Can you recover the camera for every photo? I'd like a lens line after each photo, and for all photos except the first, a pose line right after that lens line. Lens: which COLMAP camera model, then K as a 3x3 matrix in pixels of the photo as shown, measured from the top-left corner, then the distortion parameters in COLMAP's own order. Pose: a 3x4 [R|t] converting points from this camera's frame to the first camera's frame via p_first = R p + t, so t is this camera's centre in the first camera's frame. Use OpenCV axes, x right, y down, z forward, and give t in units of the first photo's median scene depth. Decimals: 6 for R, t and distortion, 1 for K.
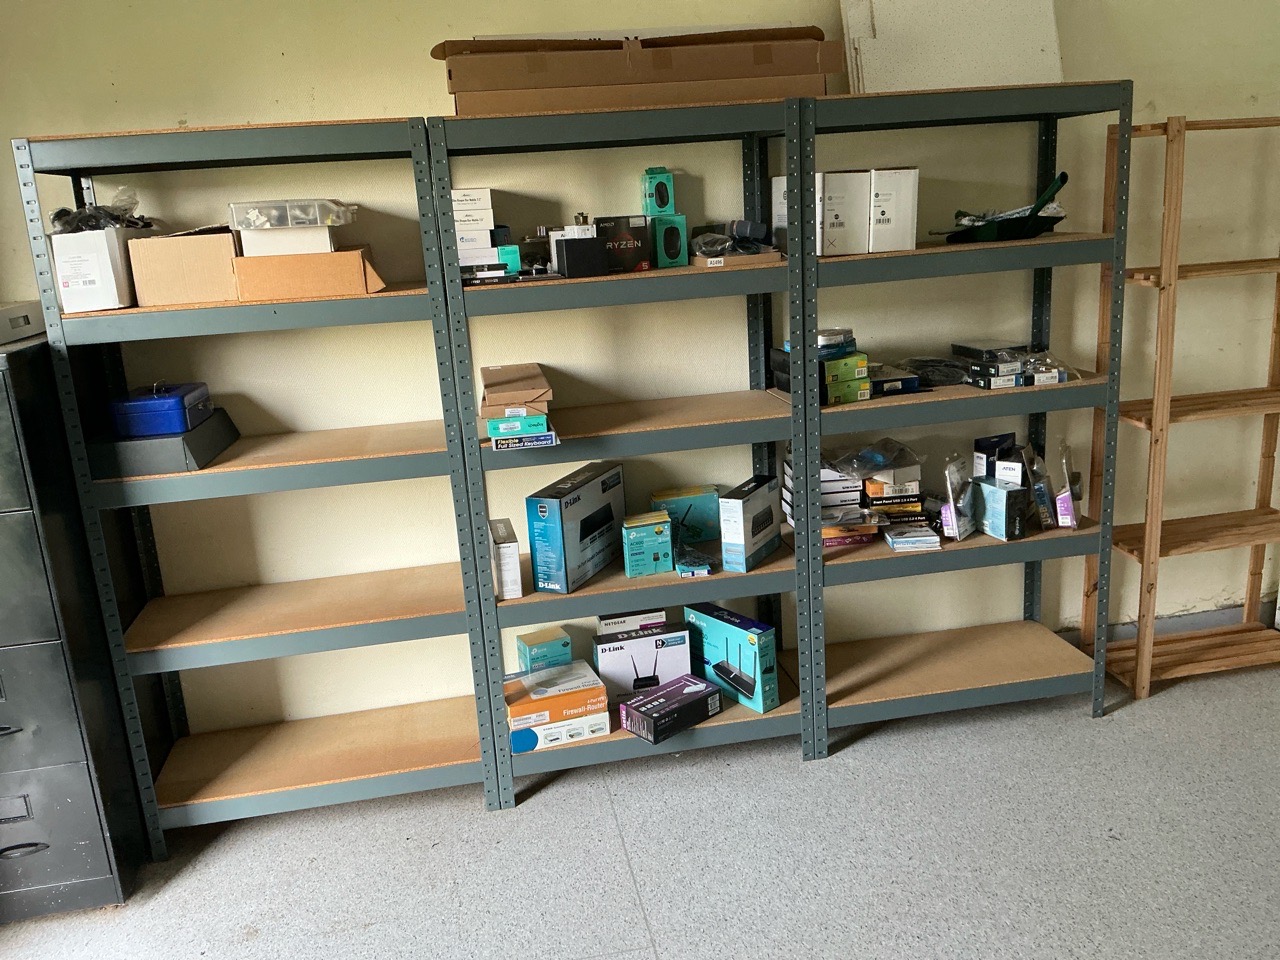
lens RADIAL K [[1085.1, 0, 640.4], [0, 1085.1, 489.8], [0, 0, 1]] dist [0.088255, -0.168098]
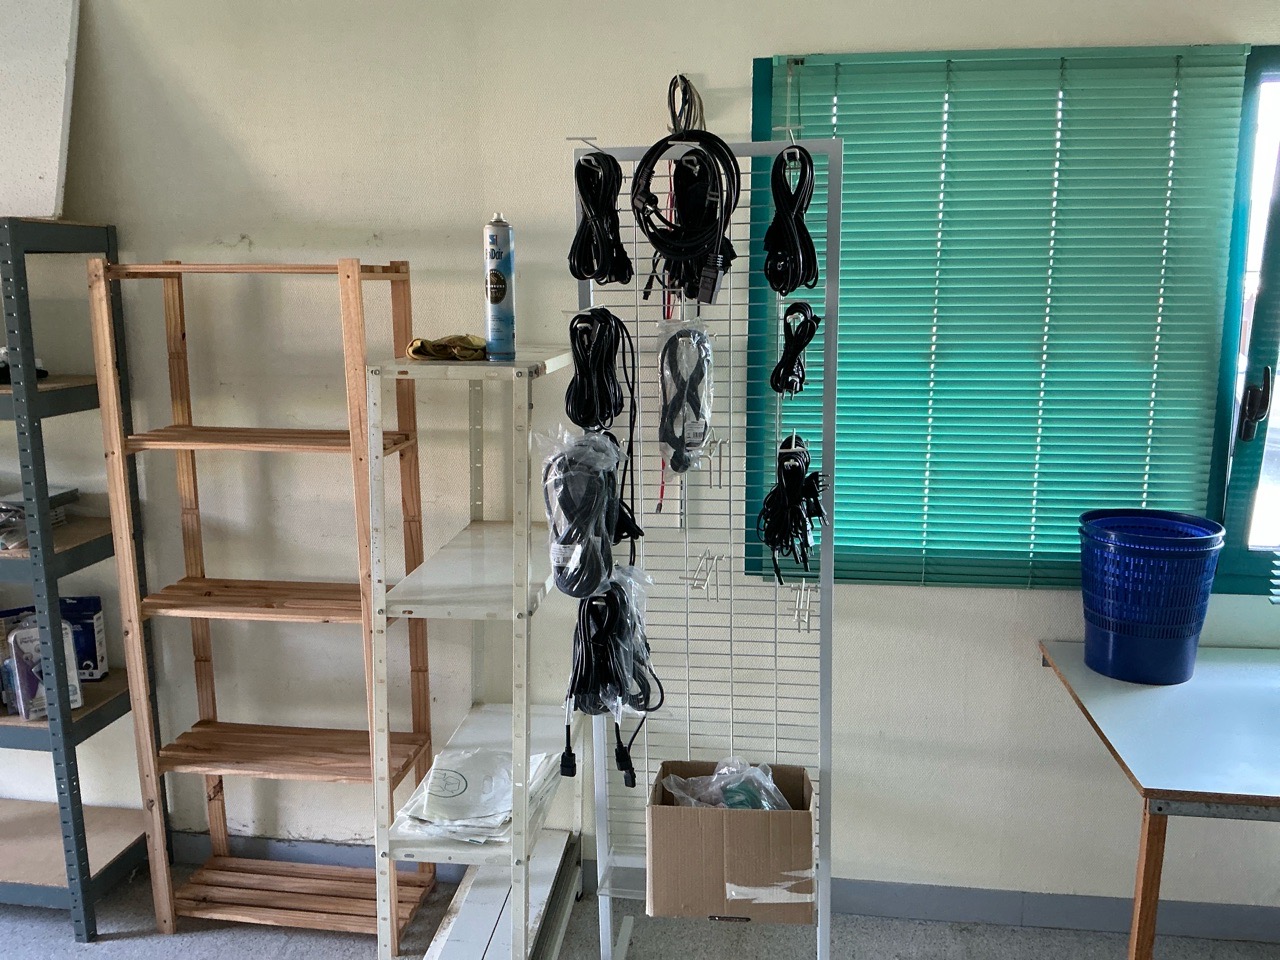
lens RADIAL K [[1085.1, 0, 646.5], [0, 1085.1, 475.7], [0, 0, 1]] dist [0.088255, -0.168098]
pose [[0.942175, 0.116038, -0.314392, 1.182074], [-0.137938, 0.989265, -0.048251, -0.191812], [0.305418, 0.088827, 0.948066, 0.333651]]
